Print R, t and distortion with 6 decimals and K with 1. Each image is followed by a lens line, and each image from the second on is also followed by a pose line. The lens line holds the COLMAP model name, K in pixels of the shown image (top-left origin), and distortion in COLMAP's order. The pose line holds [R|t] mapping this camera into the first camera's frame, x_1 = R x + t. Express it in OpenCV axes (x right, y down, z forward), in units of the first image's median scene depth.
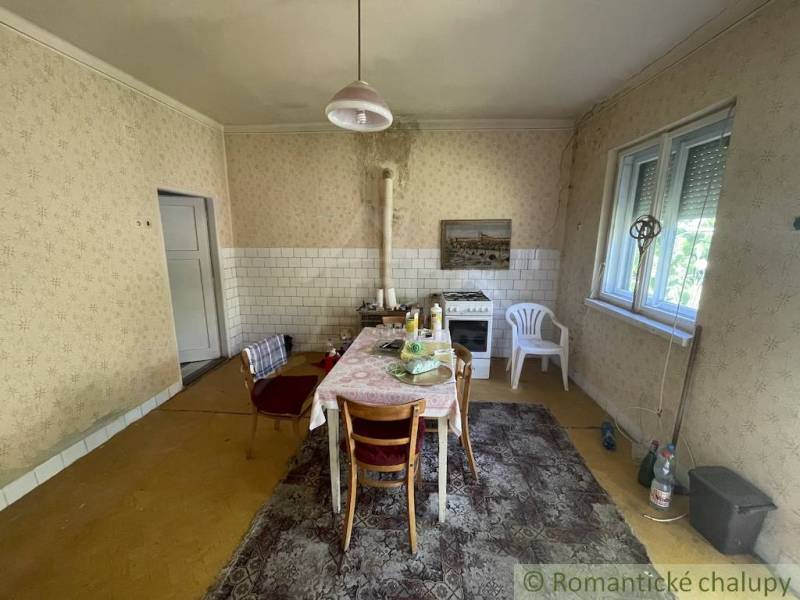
lens RADIAL K [[326.1, 0, 403.3], [0, 326.1, 300.7], [0, 0, 1]] dist [-0.003354, -0.000168]
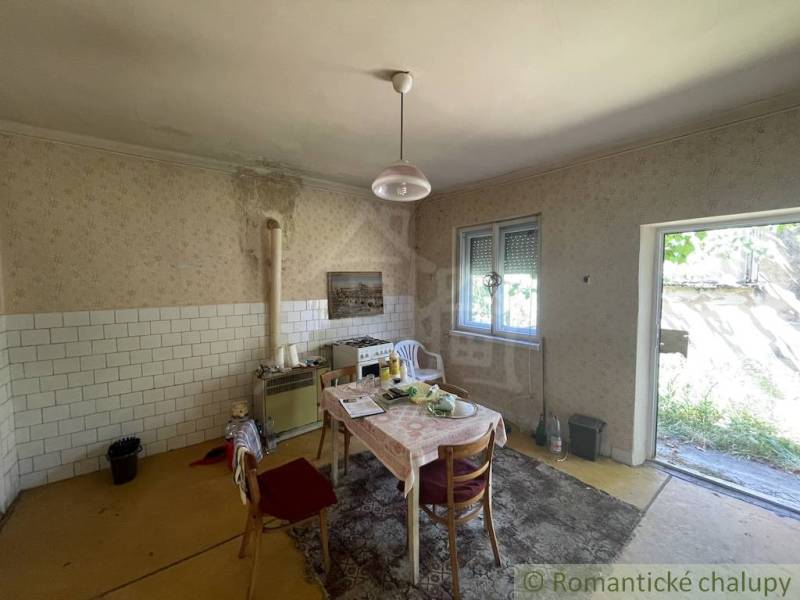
lens RADIAL K [[326.1, 0, 400.9], [0, 326.1, 298.4], [0, 0, 1]] dist [-0.003354, -0.000168]
pose [[0.741306, -0.050269, 0.669282, -0.415643], [0.143232, 0.986068, -0.084583, -0.045065], [-0.655706, 0.158564, 0.738179, 0.102553]]
